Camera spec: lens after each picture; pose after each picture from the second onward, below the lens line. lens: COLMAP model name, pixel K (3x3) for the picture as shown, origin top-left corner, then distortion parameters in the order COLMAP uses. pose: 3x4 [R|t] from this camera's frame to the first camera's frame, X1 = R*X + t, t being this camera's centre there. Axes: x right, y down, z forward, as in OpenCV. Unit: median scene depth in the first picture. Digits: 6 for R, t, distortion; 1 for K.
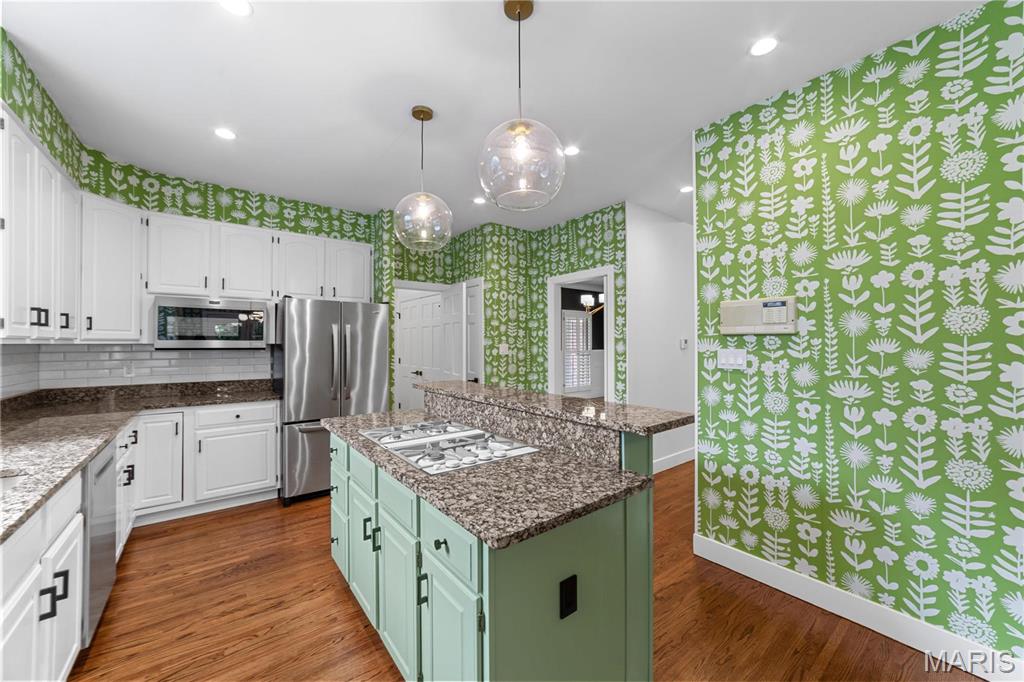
lens RADIAL K [[394.7, 0, 516.8], [0, 394.7, 342.8], [0, 0, 1]] dist [-0.000941, 0.000483]
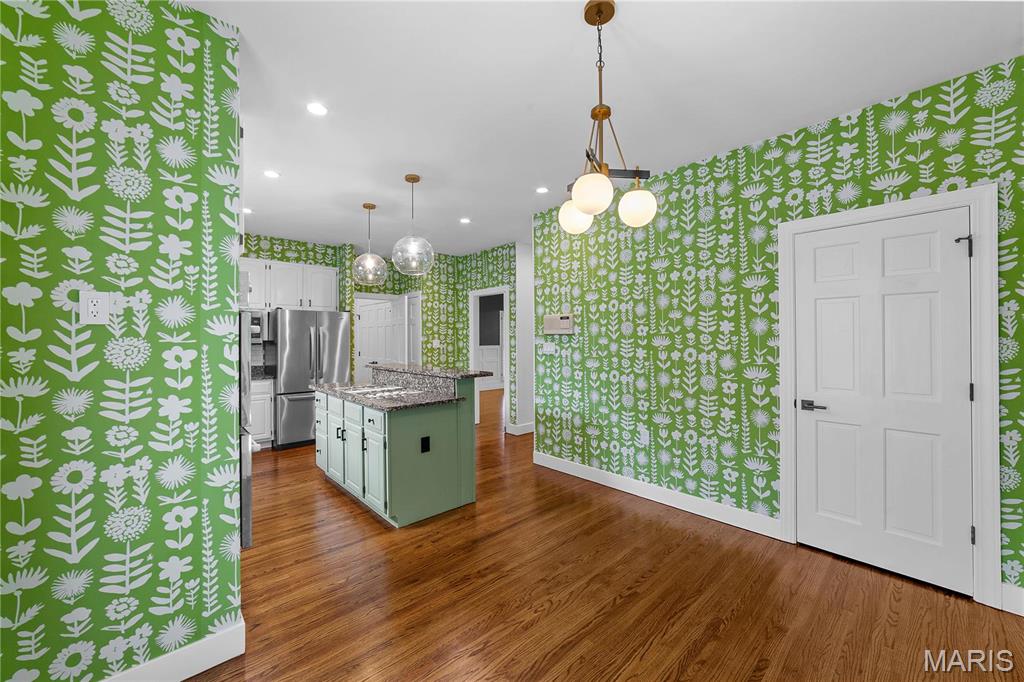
lens RADIAL K [[394.7, 0, 507.3], [0, 394.7, 337.4], [0, 0, 1]] dist [-0.000941, 0.000483]
pose [[0.997973, -0.003640, 0.063537, 0.230562], [0.003757, 0.999991, -0.001729, -0.005033], [-0.063530, 0.001964, 0.997978, -0.696935]]
